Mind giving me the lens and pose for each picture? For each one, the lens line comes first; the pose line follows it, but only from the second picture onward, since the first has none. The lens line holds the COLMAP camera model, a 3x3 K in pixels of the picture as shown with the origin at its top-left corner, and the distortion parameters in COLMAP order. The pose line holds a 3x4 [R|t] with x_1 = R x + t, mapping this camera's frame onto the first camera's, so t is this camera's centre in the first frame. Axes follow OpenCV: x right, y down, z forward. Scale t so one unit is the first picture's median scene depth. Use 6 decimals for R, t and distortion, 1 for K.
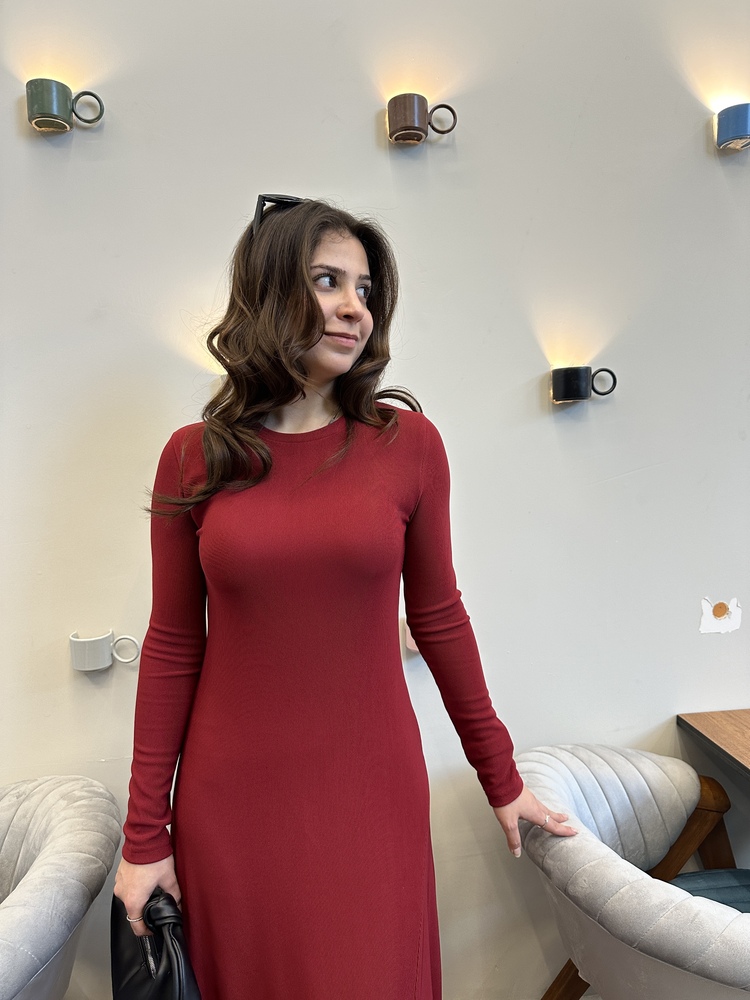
lens RADIAL K [[704.7, 0, 375.0], [0, 704.7, 500.0], [0, 0, 1]] dist [-0.011881, -0.004050]
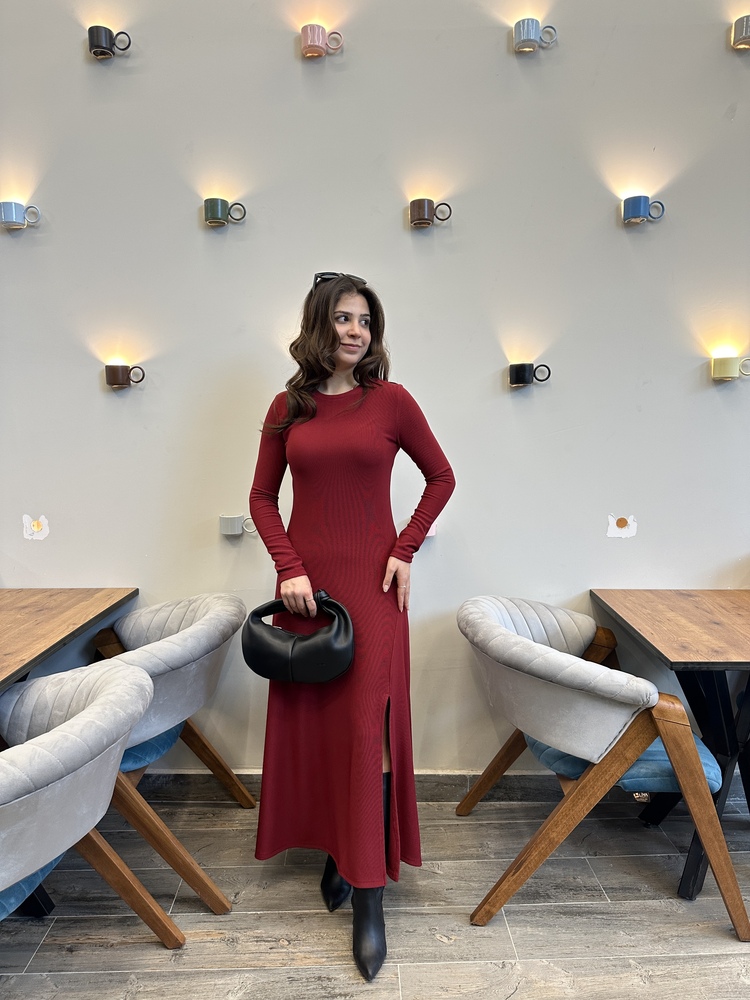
lens RADIAL K [[693.8, 0, 375.3], [0, 693.8, 505.5], [0, 0, 1]] dist [0.003496, -0.008094]
pose [[0.990313, 0.037412, -0.133719, 0.180129], [-0.033589, 0.998963, 0.030738, 0.102136], [0.134730, -0.025949, 0.990542, -0.651104]]
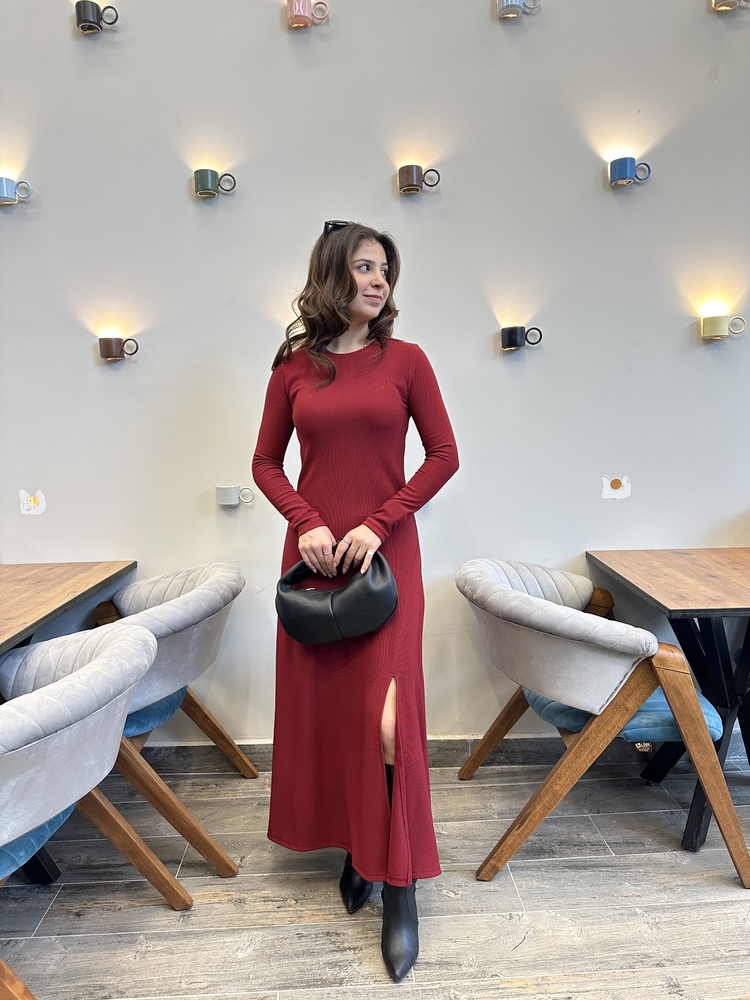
lens RADIAL K [[693.6, 0, 369.0], [0, 693.6, 495.0], [0, 0, 1]] dist [0.003608, -0.008779]
pose [[0.991496, 0.013777, -0.129404, 0.170283], [-0.010539, 0.999615, 0.025676, 0.166843], [0.129708, -0.024094, 0.991259, -0.662415]]
